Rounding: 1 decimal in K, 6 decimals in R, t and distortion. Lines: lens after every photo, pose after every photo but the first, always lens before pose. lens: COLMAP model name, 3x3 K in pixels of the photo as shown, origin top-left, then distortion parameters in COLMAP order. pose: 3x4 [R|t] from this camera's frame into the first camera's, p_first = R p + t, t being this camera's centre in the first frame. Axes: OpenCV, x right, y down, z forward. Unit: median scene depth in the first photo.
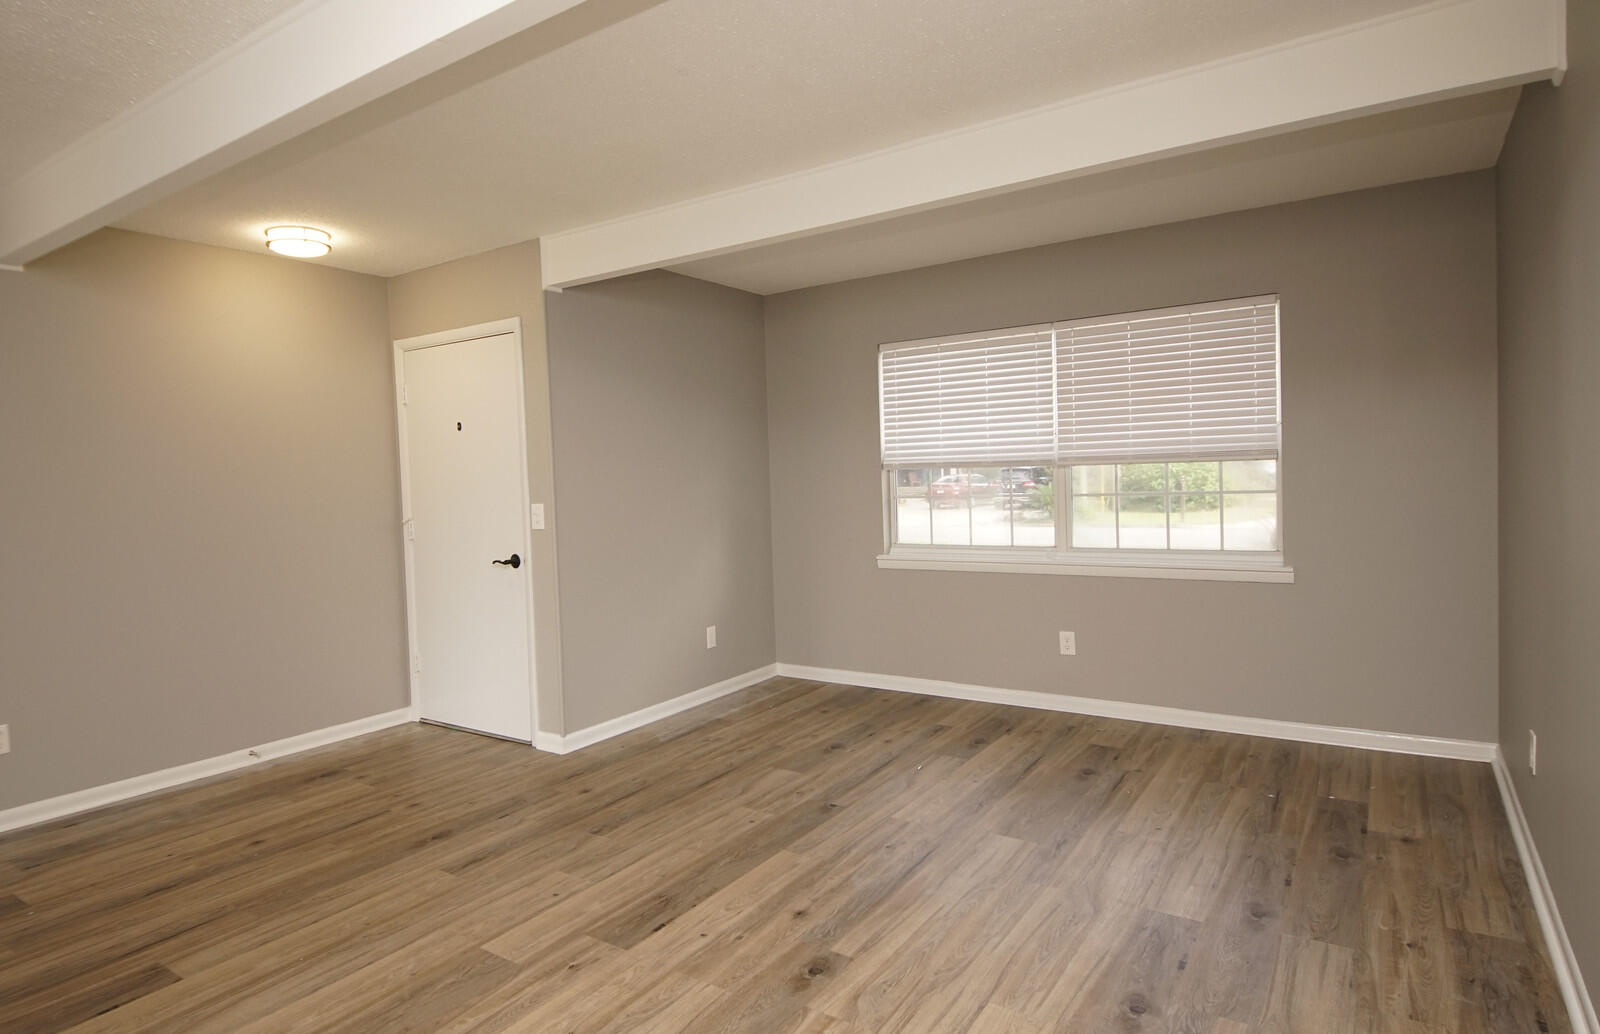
lens RADIAL K [[884.4, 0, 771.7], [0, 884.4, 508.5], [0, 0, 1]] dist [0.004036, -0.002018]
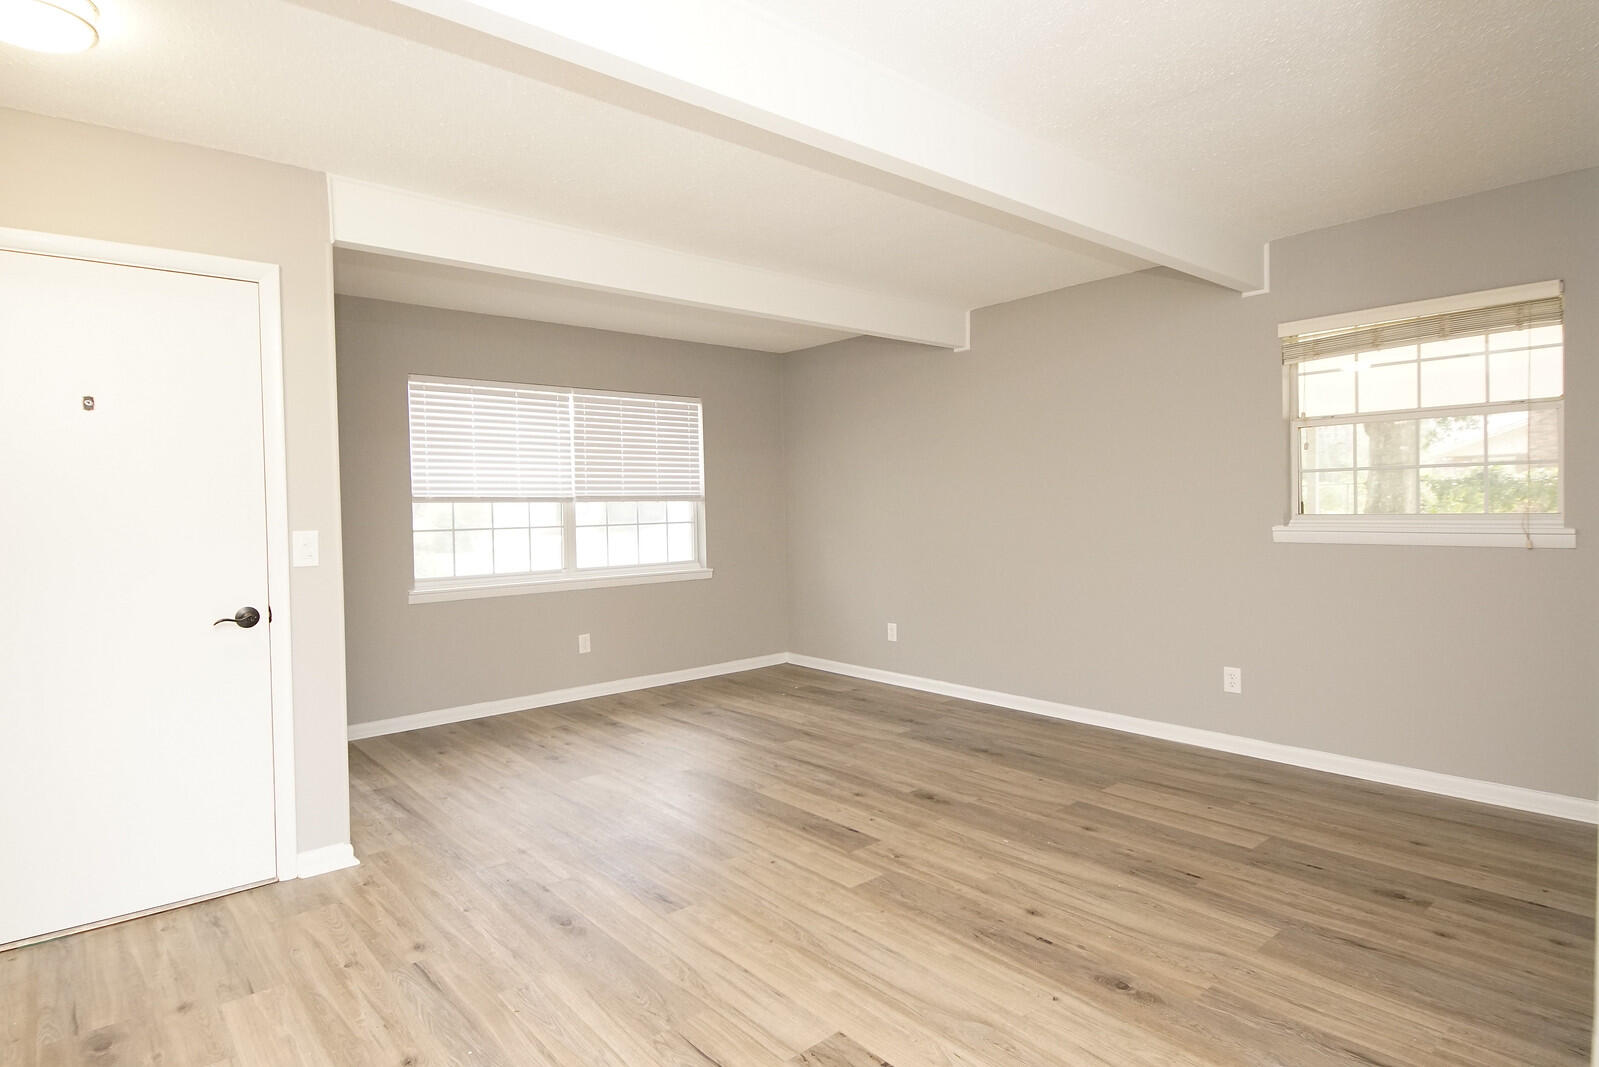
lens RADIAL K [[857.1, 0, 780.3], [0, 857.1, 525.2], [0, 0, 1]] dist [0.040080, -0.038821]
pose [[0.267987, 0.005869, 0.963405, -1.107074], [0.045336, 0.998797, -0.018696, 0.027195], [-0.962355, 0.048687, 0.267399, 0.581327]]
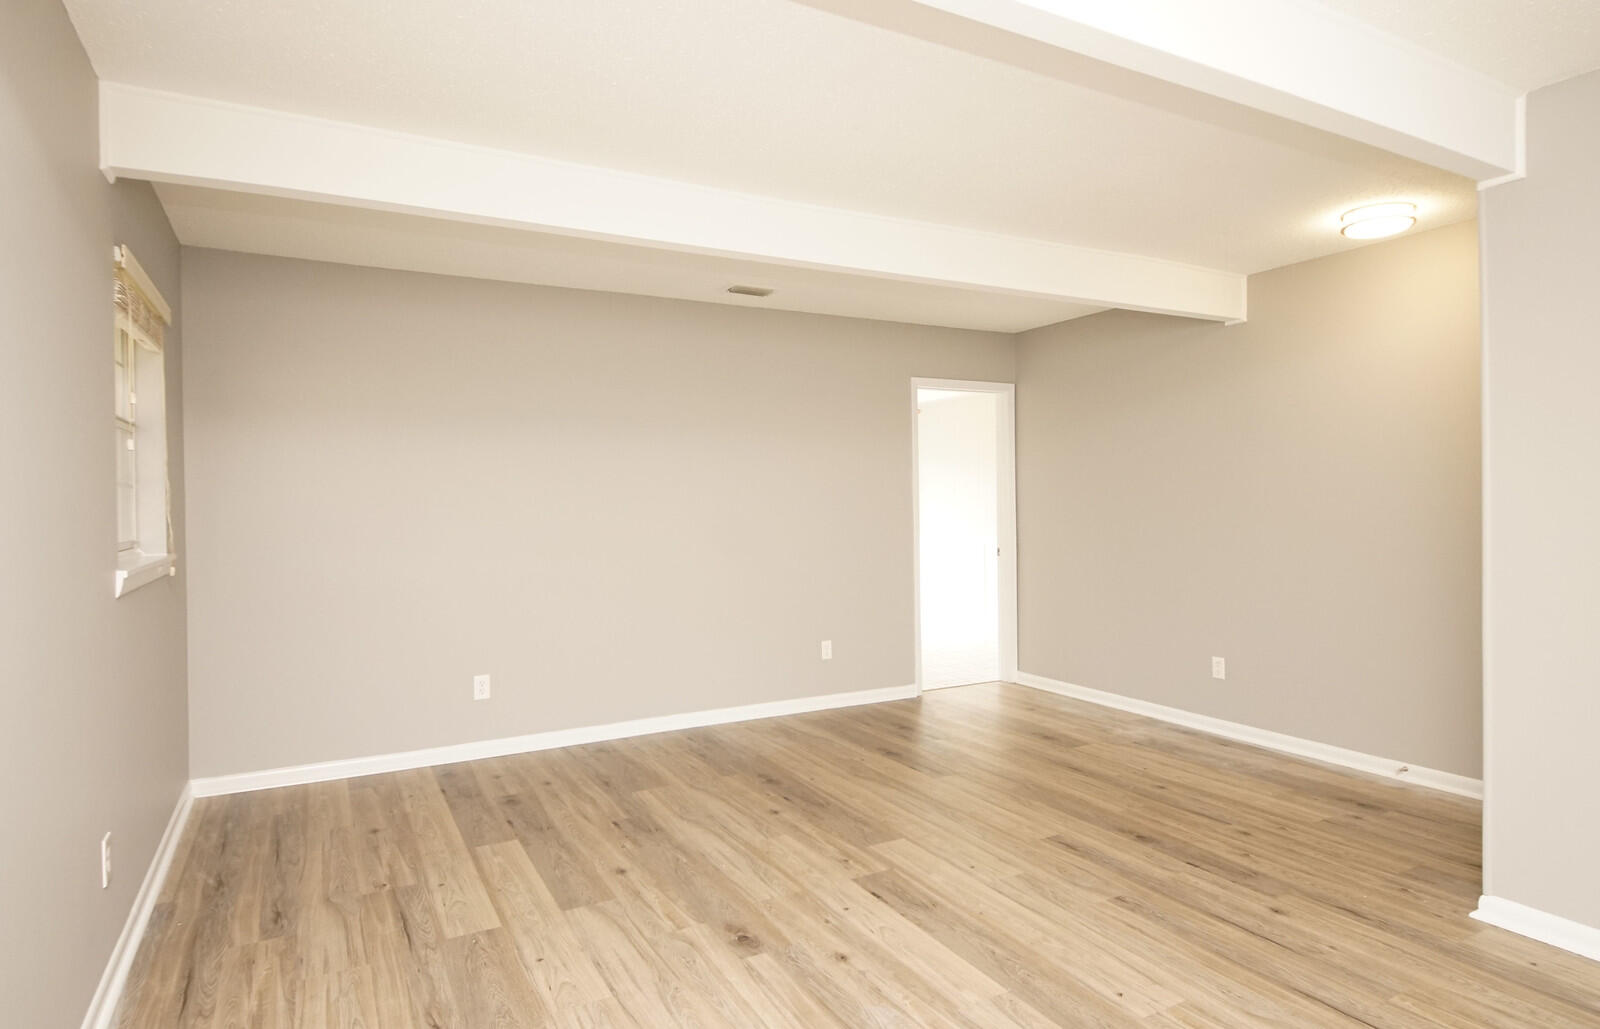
lens RADIAL K [[884.4, 0, 771.7], [0, 884.4, 506.0], [0, 0, 1]] dist [0.004036, -0.002018]
pose [[-0.469665, 0.042581, -0.881817, 0.716040], [-0.005147, 0.998687, 0.050966, -0.061988], [0.882830, 0.028476, -0.468830, 1.101012]]
